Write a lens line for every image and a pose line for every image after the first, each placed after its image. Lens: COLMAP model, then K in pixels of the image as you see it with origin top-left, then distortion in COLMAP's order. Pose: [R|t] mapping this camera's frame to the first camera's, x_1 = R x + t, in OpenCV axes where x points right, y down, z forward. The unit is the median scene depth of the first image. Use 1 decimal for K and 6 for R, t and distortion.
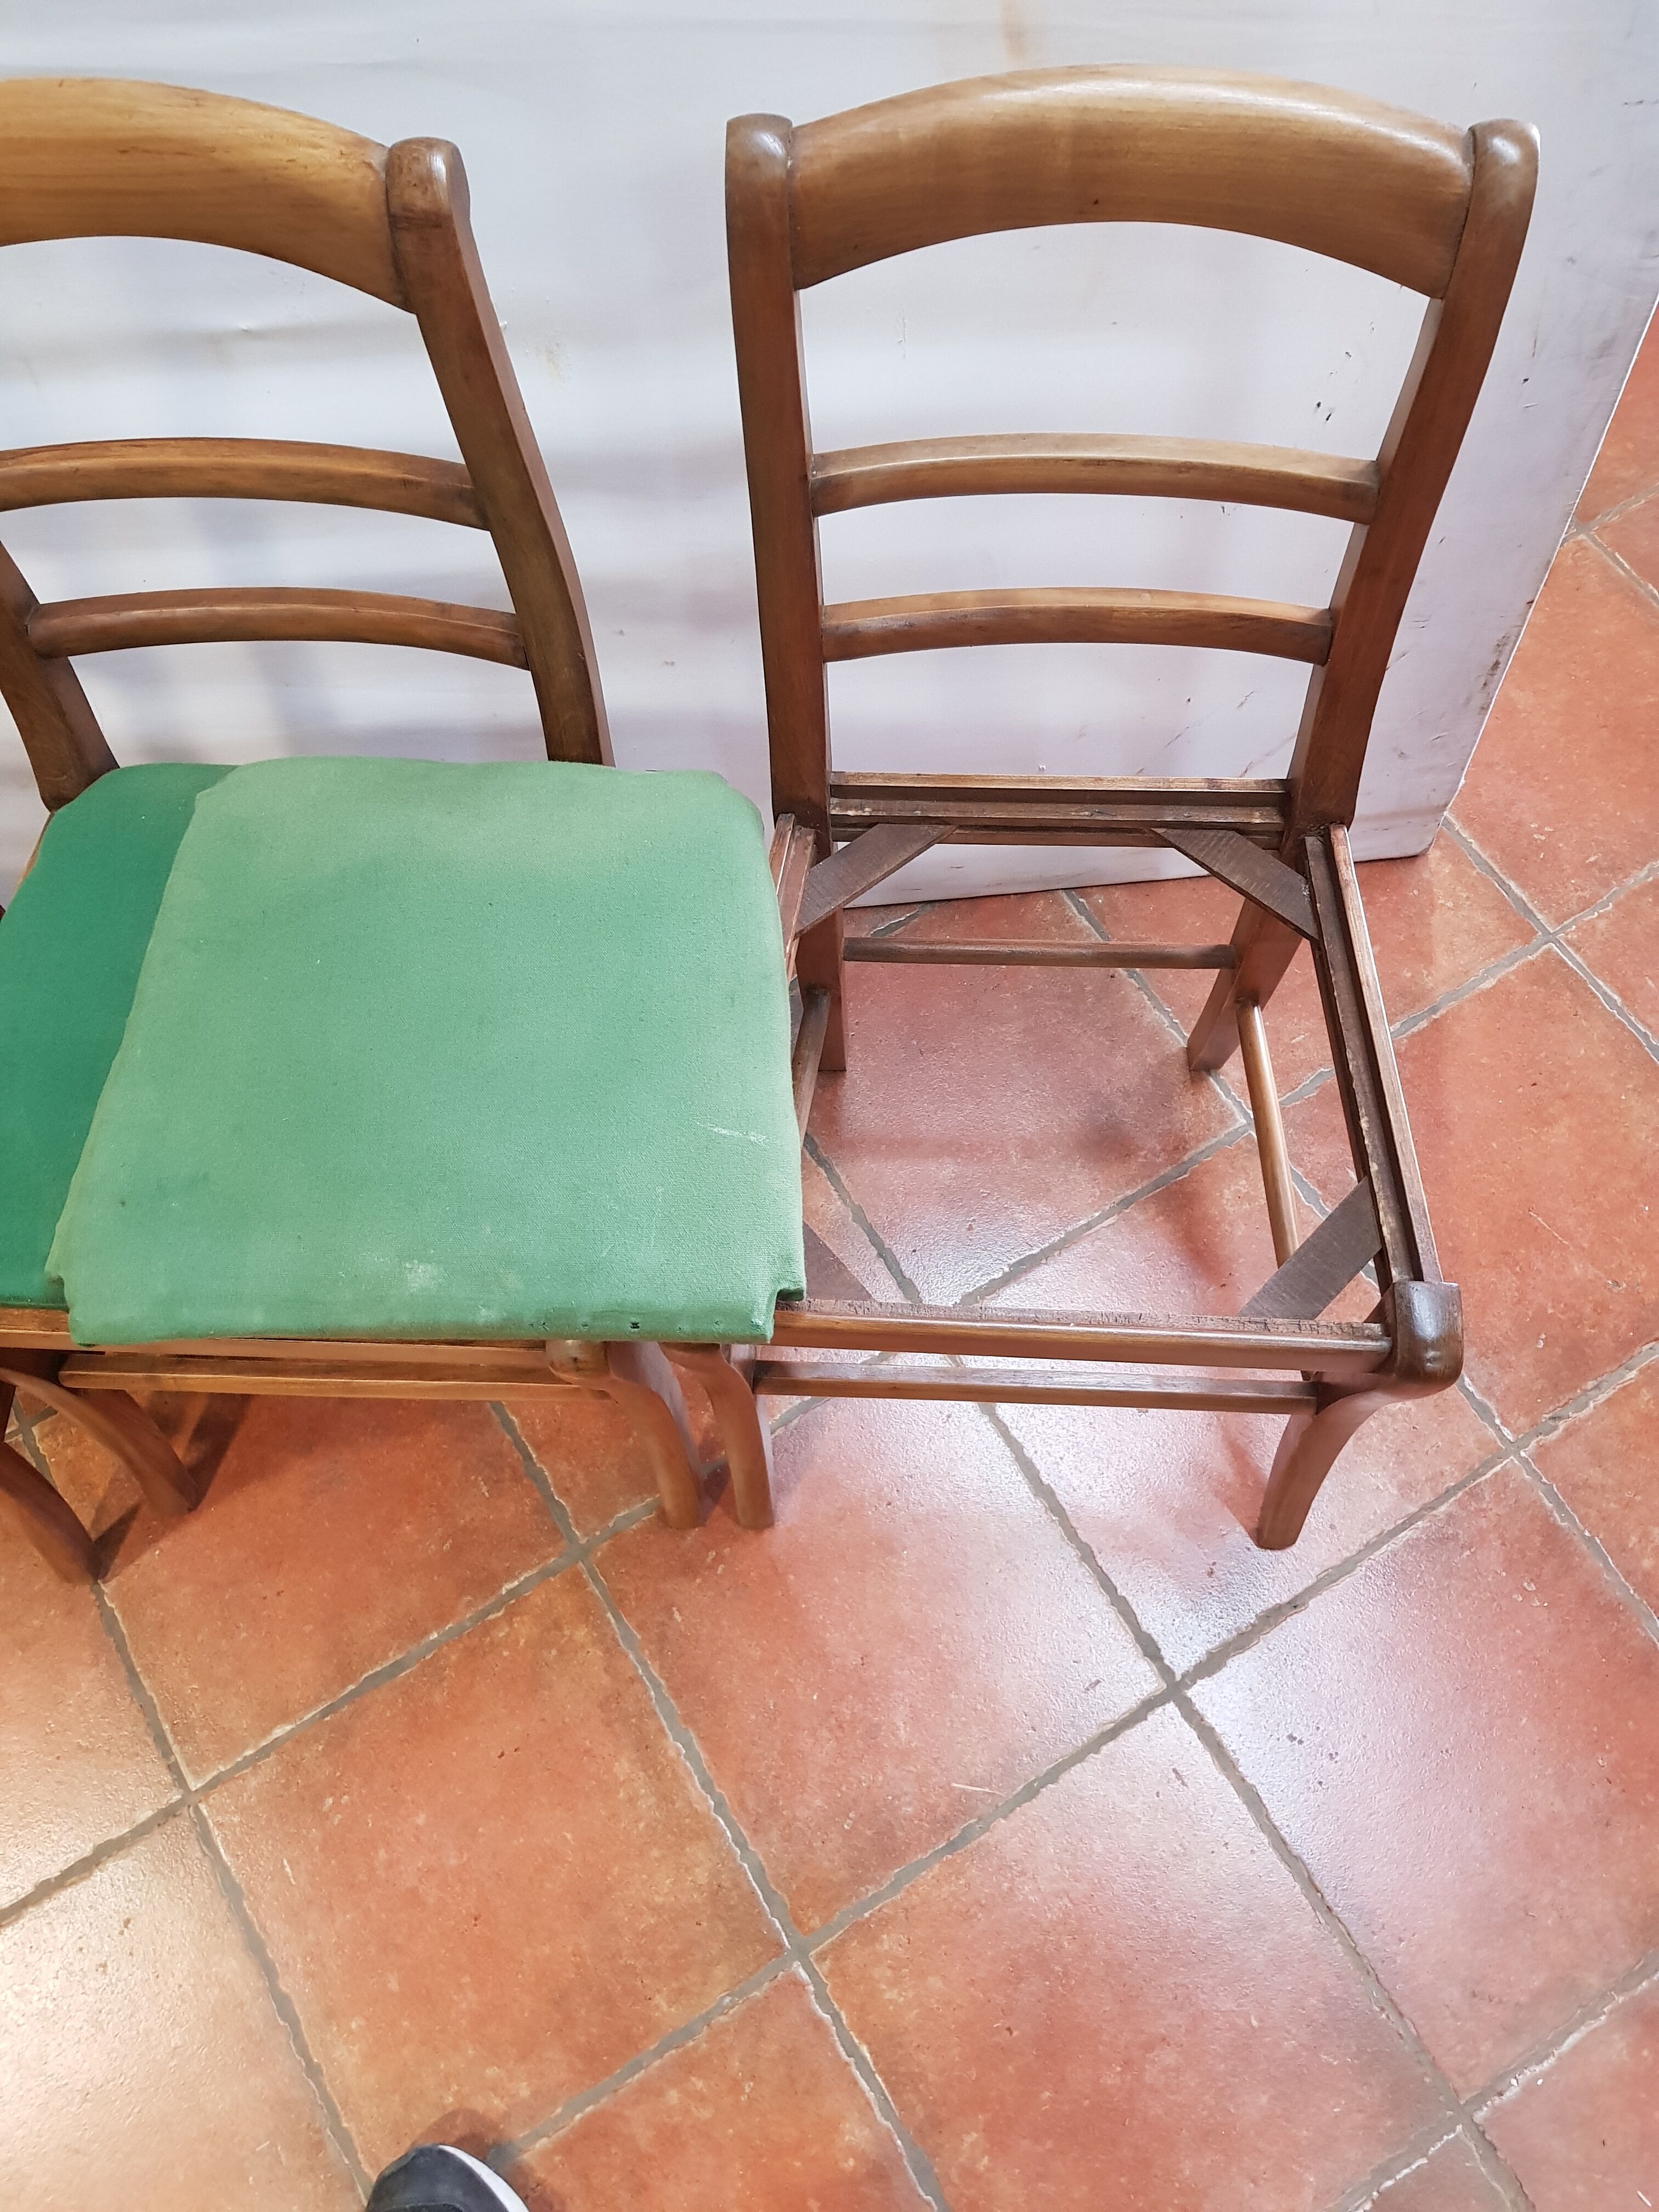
lens RADIAL K [[1710.6, 0, 883.0], [0, 1710.6, 1067.5], [0, 0, 1]] dist [0.035175, -0.059173]
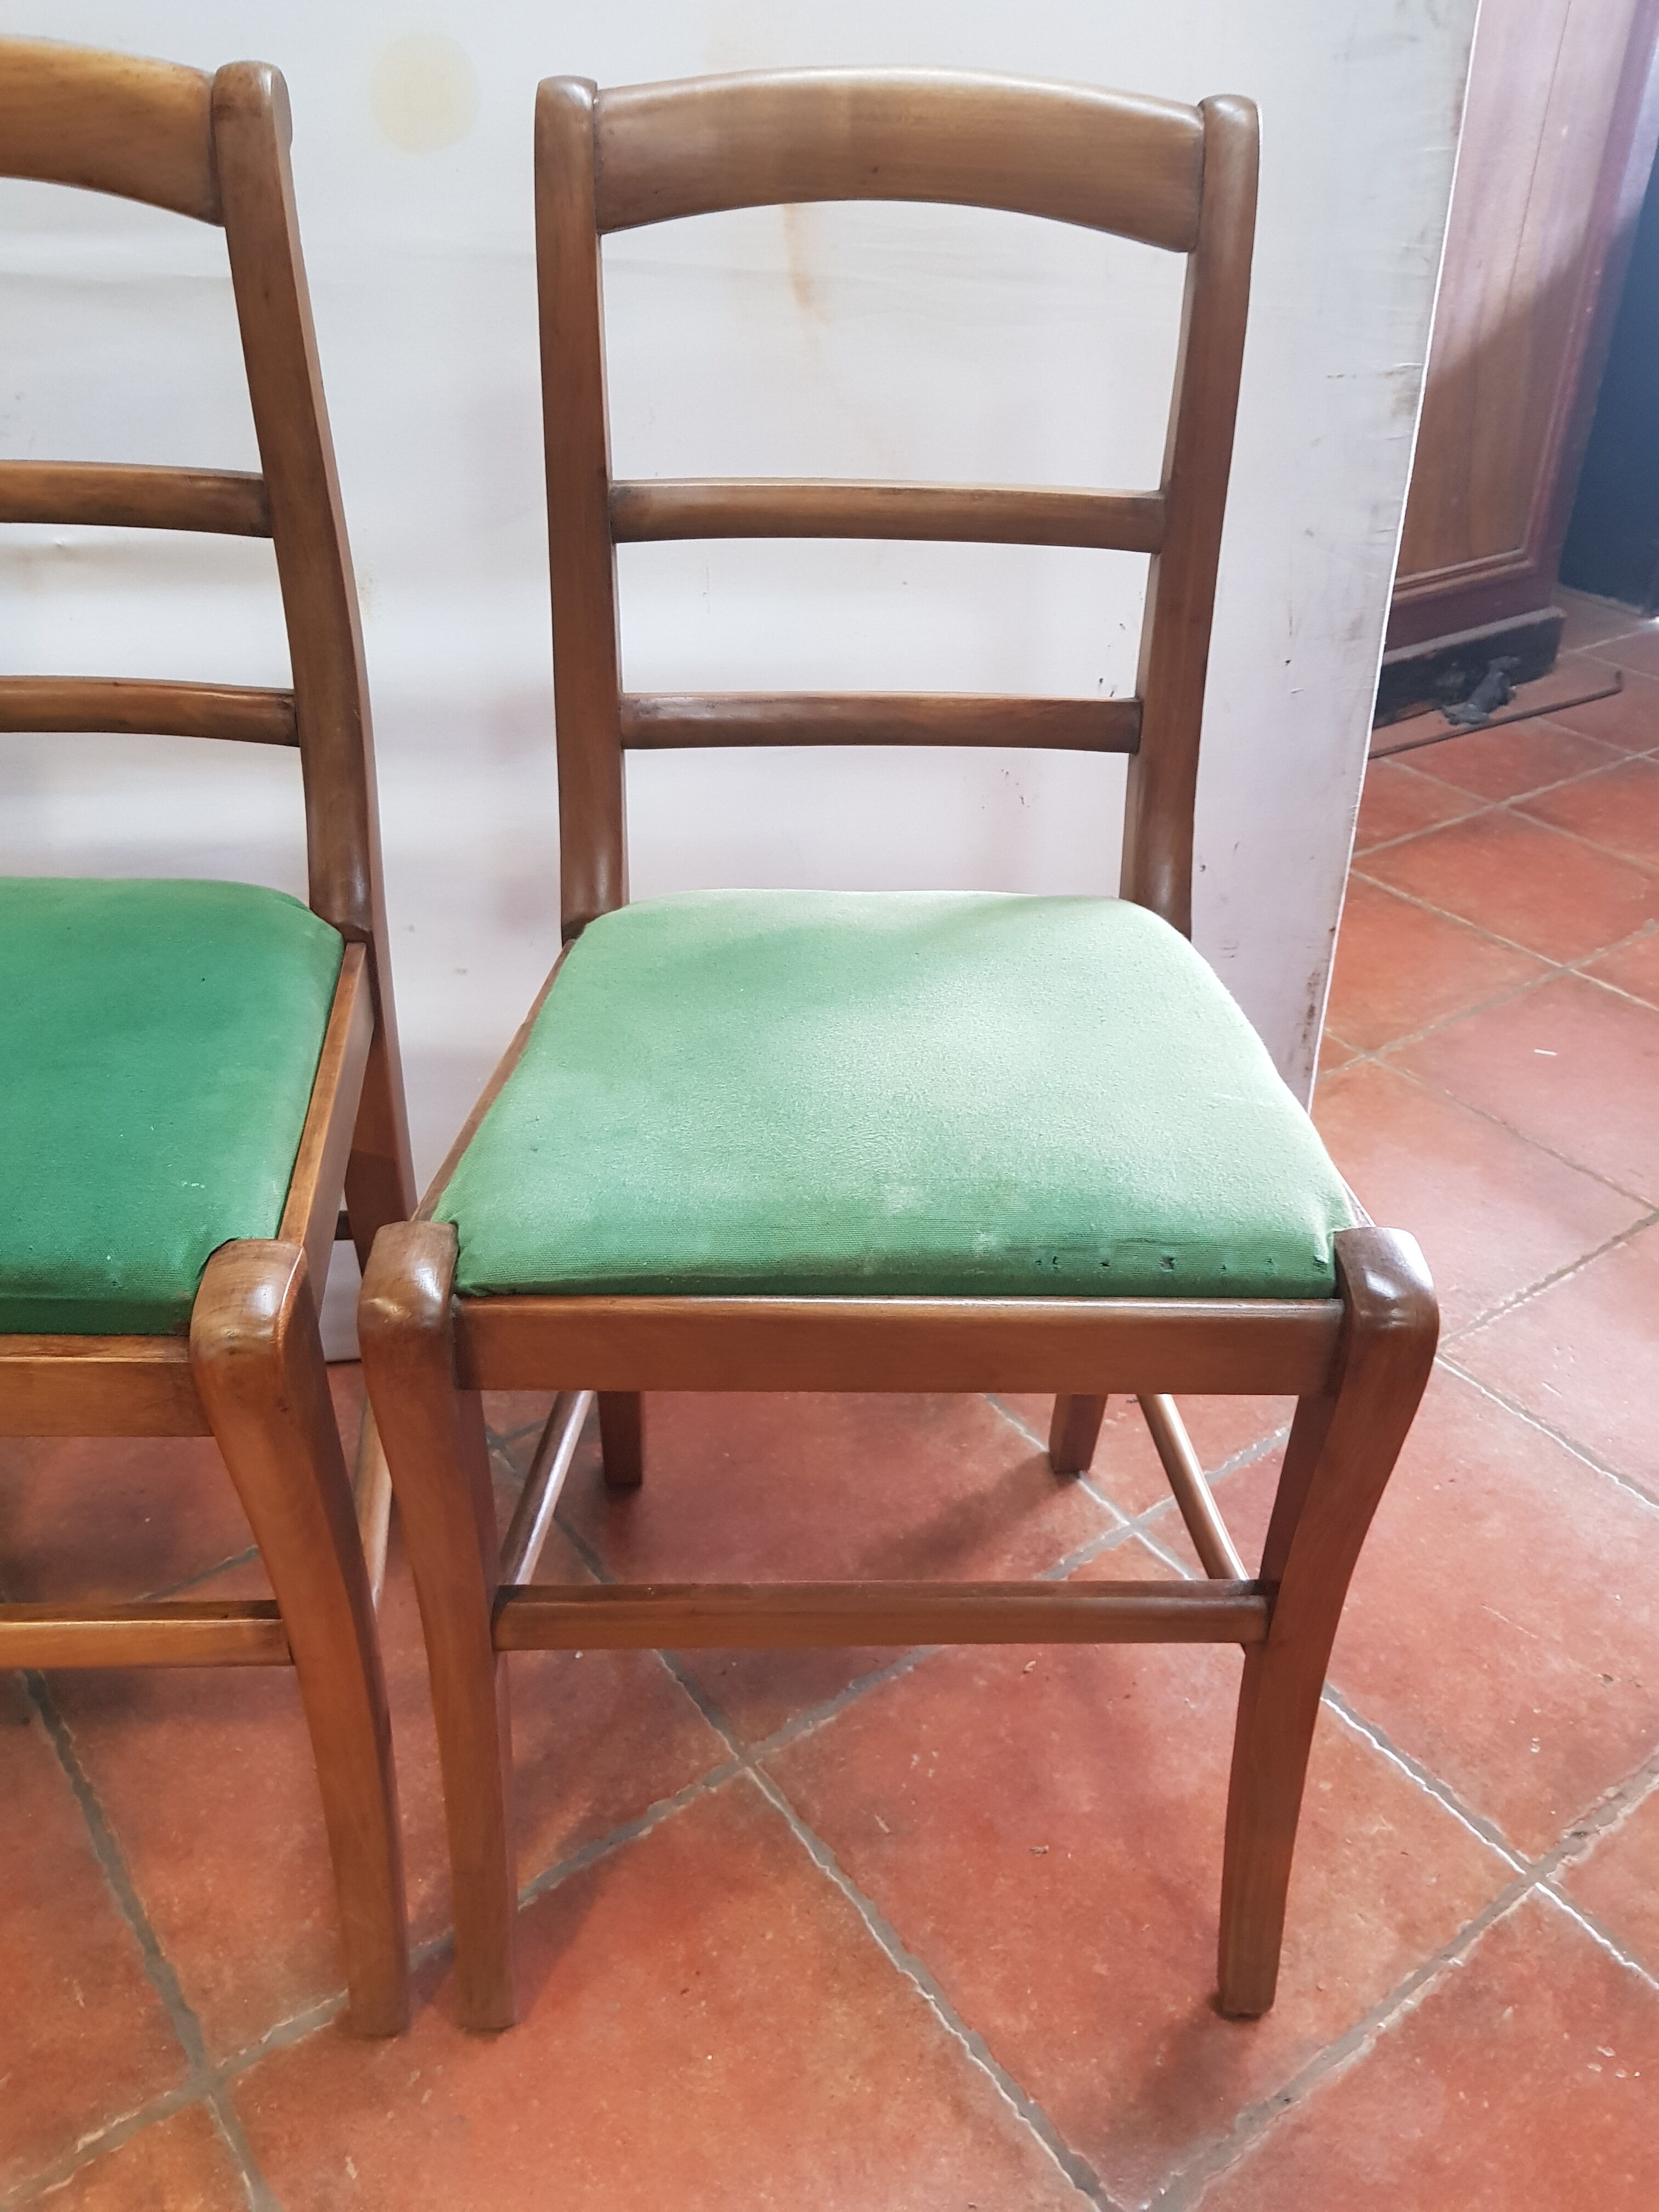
lens RADIAL K [[1710.6, 0, 878.3], [0, 1710.6, 1109.0], [0, 0, 1]] dist [0.035175, -0.059173]
pose [[0.995360, 0.004048, 0.096134, 0.013134], [0.048993, 0.838569, -0.542587, 0.357794], [-0.082811, 0.544780, 0.834480, 0.243281]]
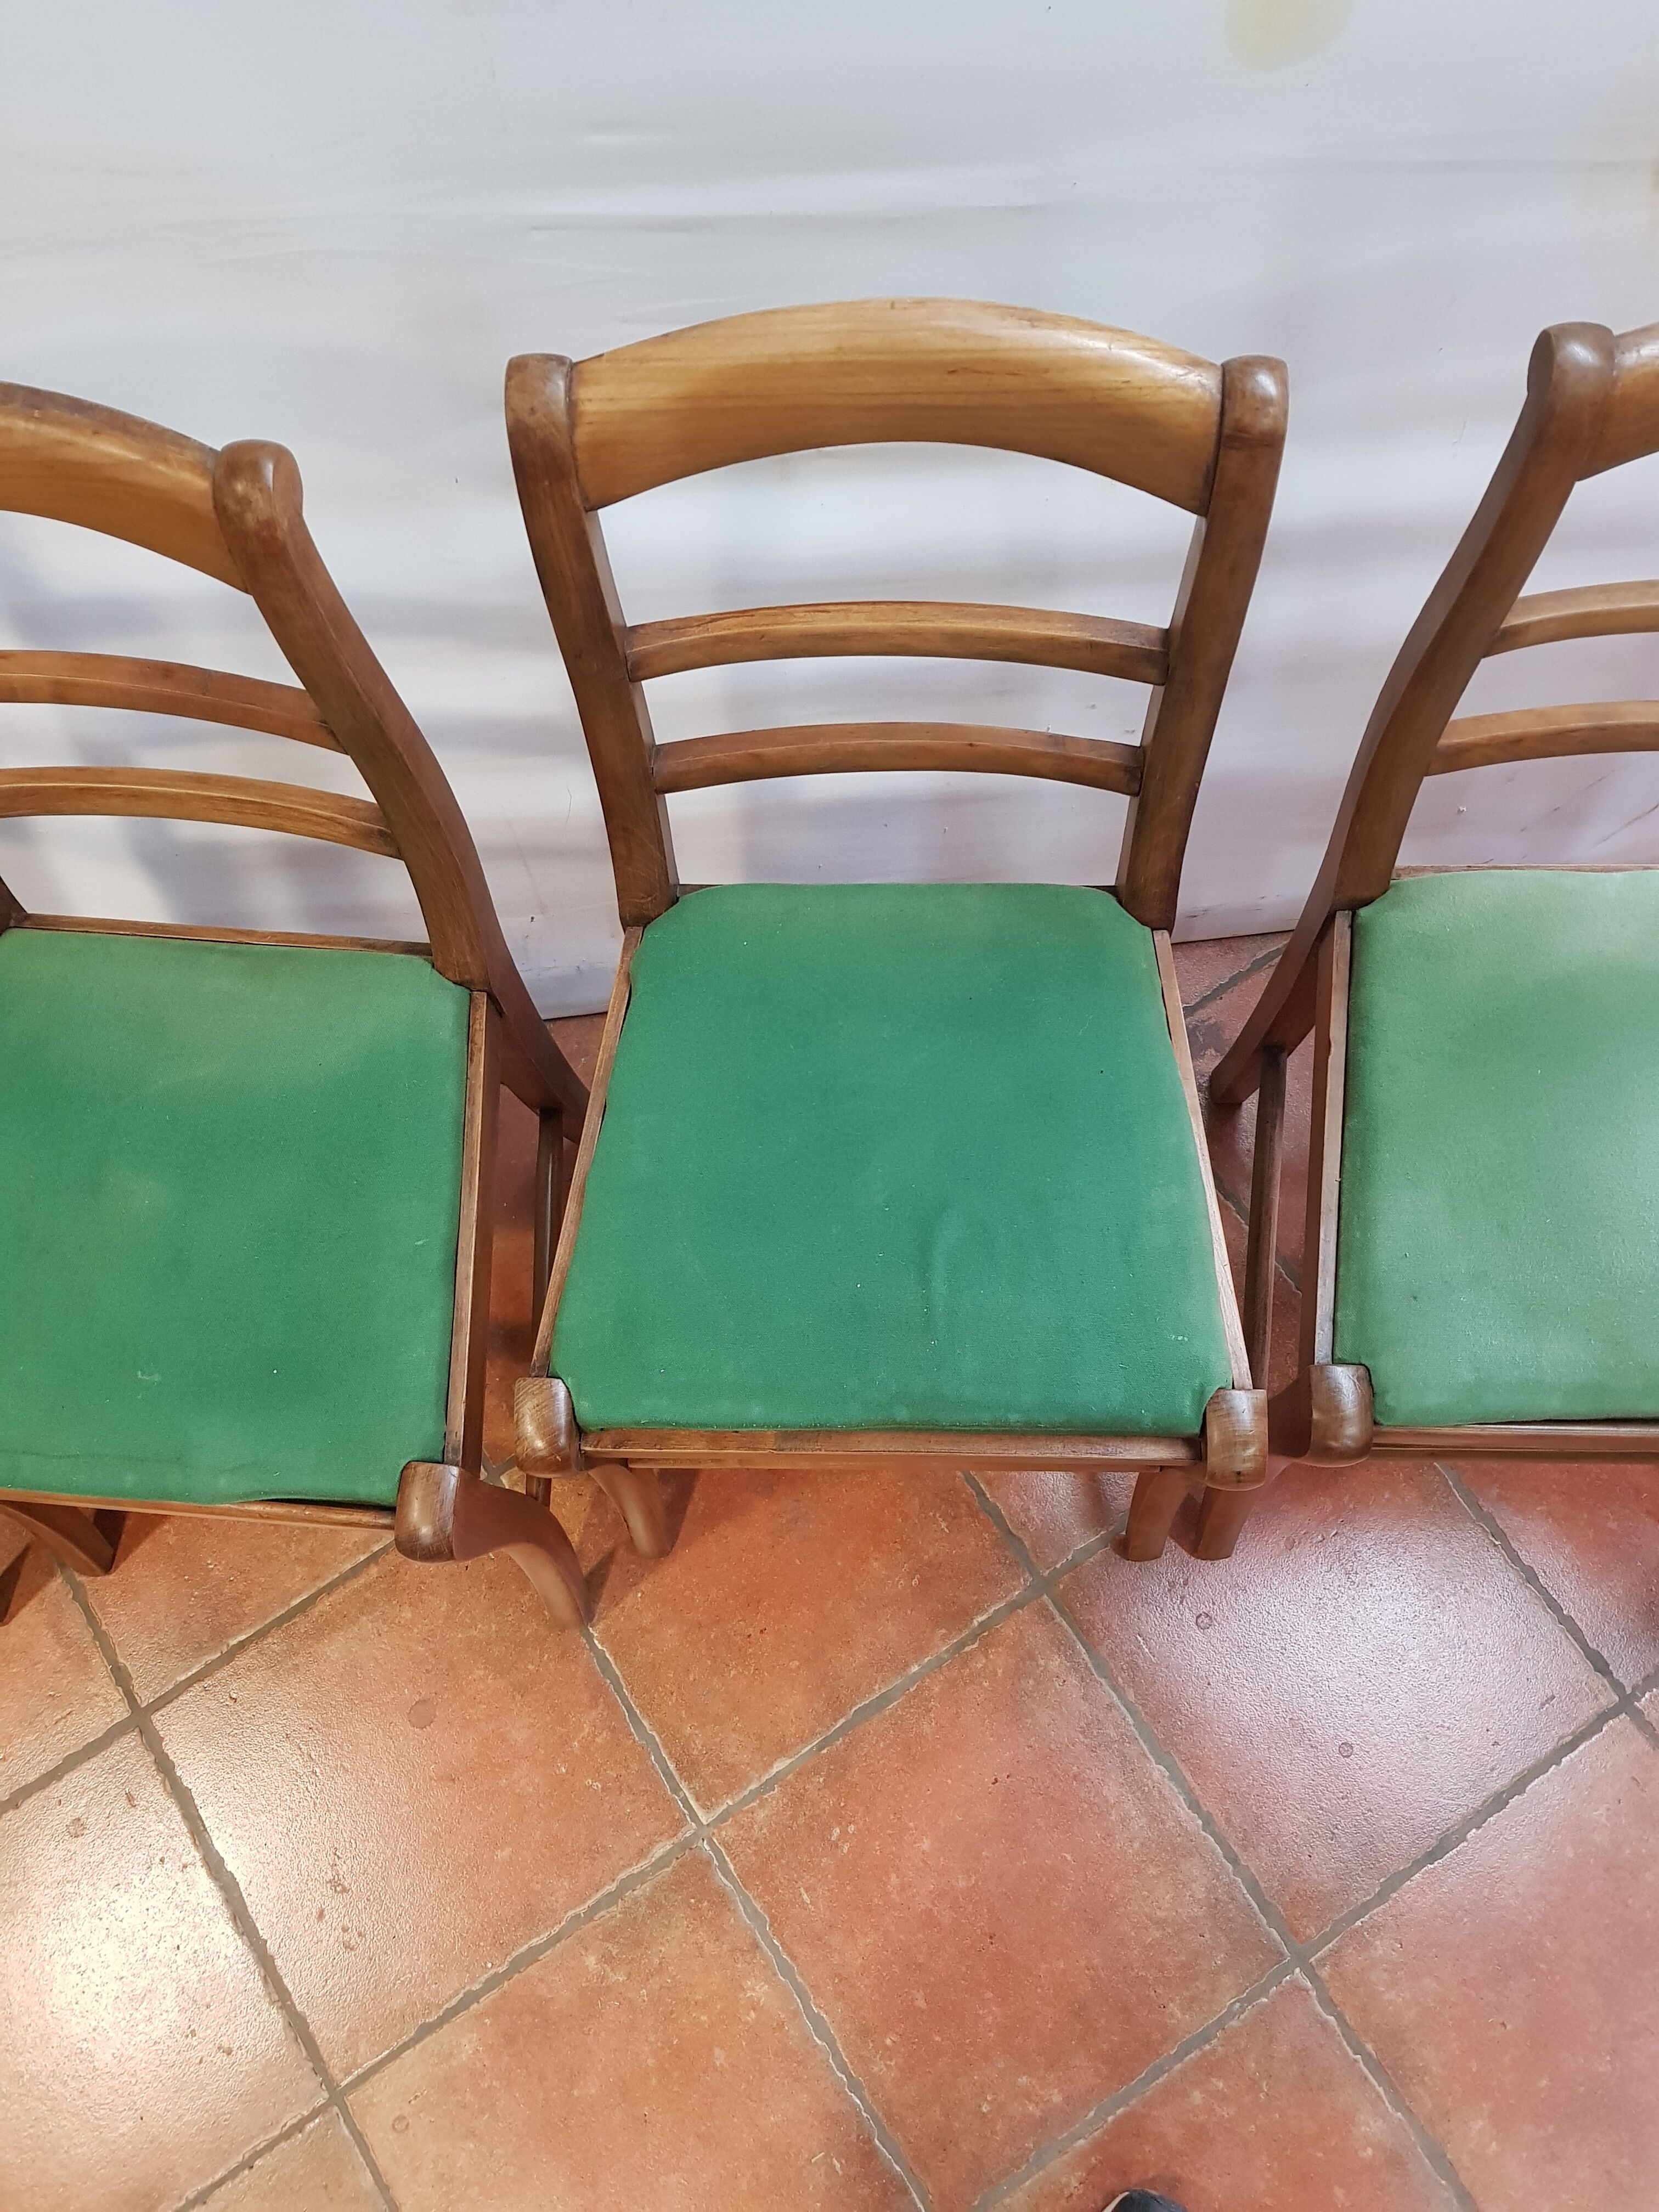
lens RADIAL K [[1710.6, 0, 881.7], [0, 1710.6, 1057.3], [0, 0, 1]] dist [0.035175, -0.059173]
pose [[0.999611, -0.024791, 0.012784, -0.295939], [0.023830, 0.997226, 0.070522, -0.119775], [-0.014497, -0.070190, 0.997428, -0.019008]]
